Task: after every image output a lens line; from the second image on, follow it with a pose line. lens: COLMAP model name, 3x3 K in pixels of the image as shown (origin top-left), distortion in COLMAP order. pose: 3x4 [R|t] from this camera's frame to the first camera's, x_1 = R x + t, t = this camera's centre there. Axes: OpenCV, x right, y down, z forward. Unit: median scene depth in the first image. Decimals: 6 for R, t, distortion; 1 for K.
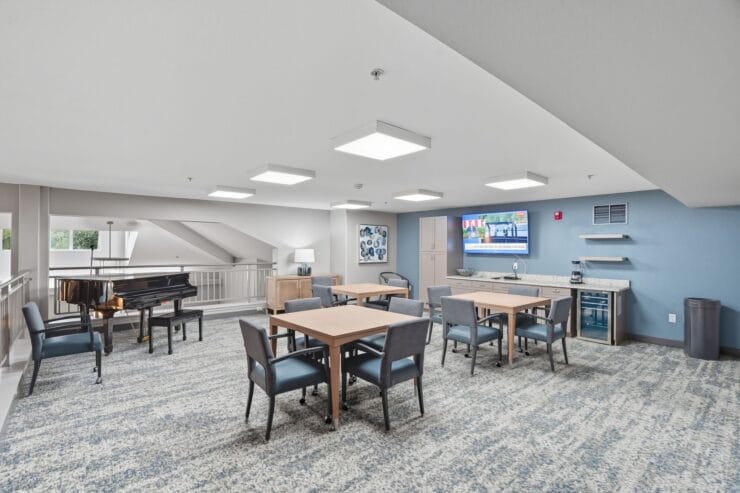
lens RADIAL K [[351.1, 0, 368.2], [0, 351.1, 242.0], [0, 0, 1]] dist [-0.054763, 0.013246]
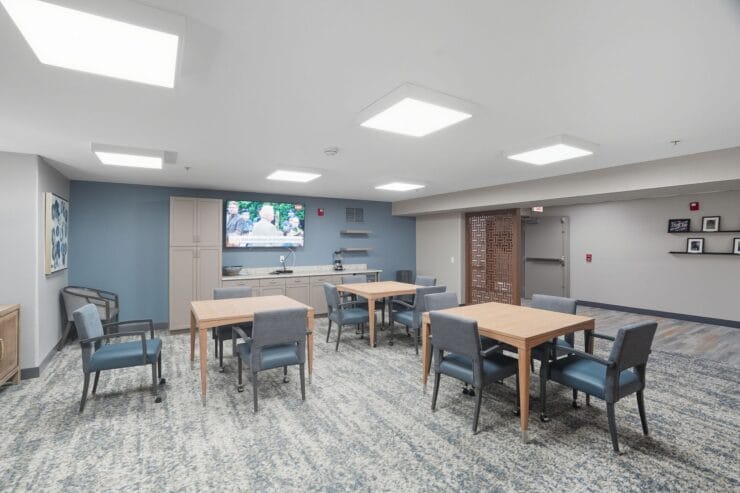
lens RADIAL K [[351.1, 0, 368.2], [0, 351.1, 242.0], [0, 0, 1]] dist [-0.054763, 0.013246]
pose [[0.164085, -0.005432, 0.986431, -0.687485], [-0.007023, 0.999953, 0.006674, 0.016650], [-0.986421, -0.008023, 0.164039, 0.821900]]
